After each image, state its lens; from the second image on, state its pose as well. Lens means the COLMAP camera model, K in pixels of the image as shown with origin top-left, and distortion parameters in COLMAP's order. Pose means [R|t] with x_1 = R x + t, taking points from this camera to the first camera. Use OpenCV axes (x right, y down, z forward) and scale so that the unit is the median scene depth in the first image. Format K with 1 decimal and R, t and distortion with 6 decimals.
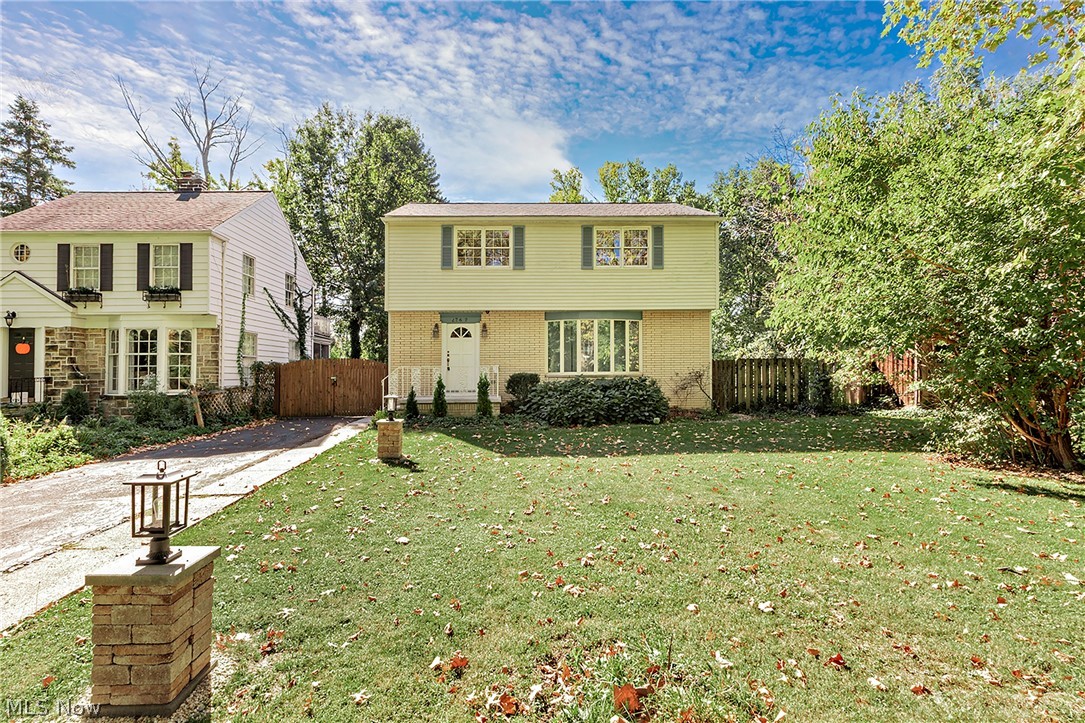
lens RADIAL K [[510.6, 0, 539.0], [0, 510.6, 370.7], [0, 0, 1]] dist [-0.002163, -0.000216]
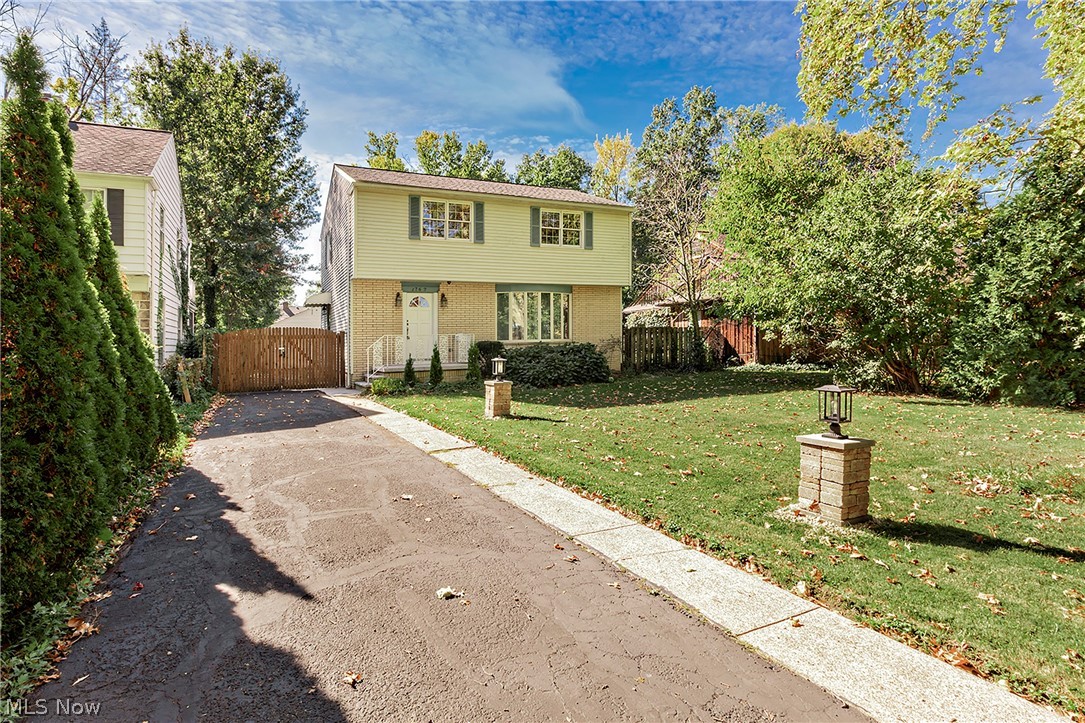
lens RADIAL K [[499.6, 0, 542.5], [0, 499.6, 361.5], [0, 0, 1]] dist [-0.000405, -0.000099]
pose [[0.931937, -0.025610, 0.361715, -0.279512], [0.011669, 0.999104, 0.040672, 0.006306], [-0.362432, -0.033683, 0.931401, -0.021696]]
